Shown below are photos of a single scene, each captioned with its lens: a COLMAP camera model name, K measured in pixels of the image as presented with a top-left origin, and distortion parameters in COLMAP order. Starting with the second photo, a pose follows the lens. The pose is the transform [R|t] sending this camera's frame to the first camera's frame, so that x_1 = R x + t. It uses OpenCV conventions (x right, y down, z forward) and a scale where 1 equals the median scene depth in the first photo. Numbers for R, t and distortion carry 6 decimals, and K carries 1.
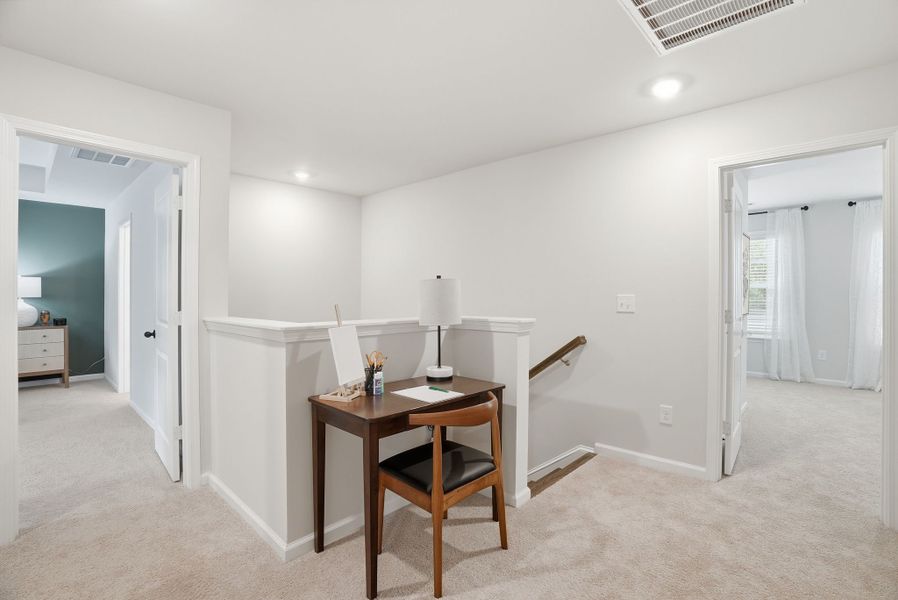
lens RADIAL K [[409.4, 0, 450.3], [0, 409.4, 300.4], [0, 0, 1]] dist [-0.038216, 0.000315]
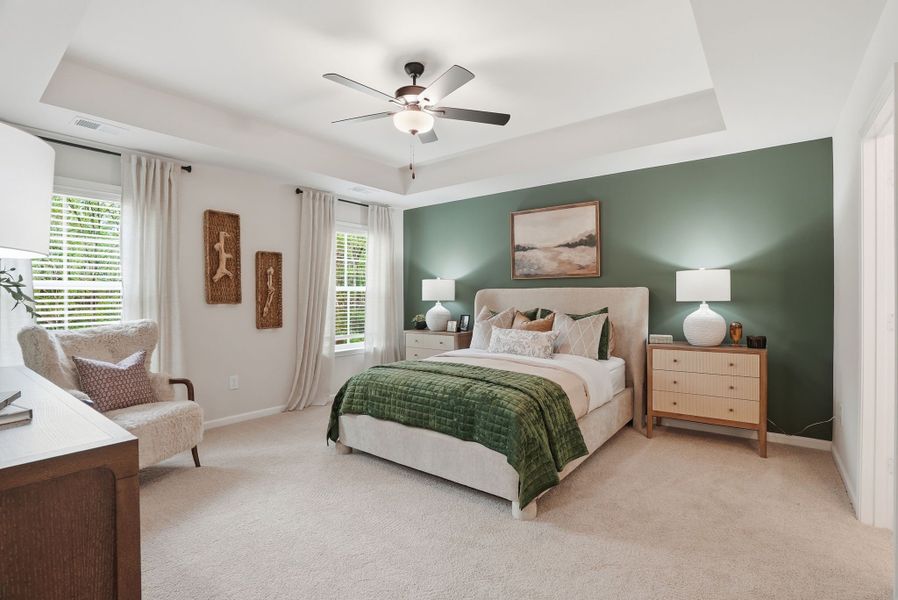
lens RADIAL K [[409.4, 0, 453.9], [0, 409.4, 305.6], [0, 0, 1]] dist [-0.038216, 0.000315]
pose [[0.086841, -0.001788, -0.996221, -0.428183], [-0.002371, 0.999995, -0.002001, 0.001777], [0.996219, 0.002536, 0.086837, 0.493297]]
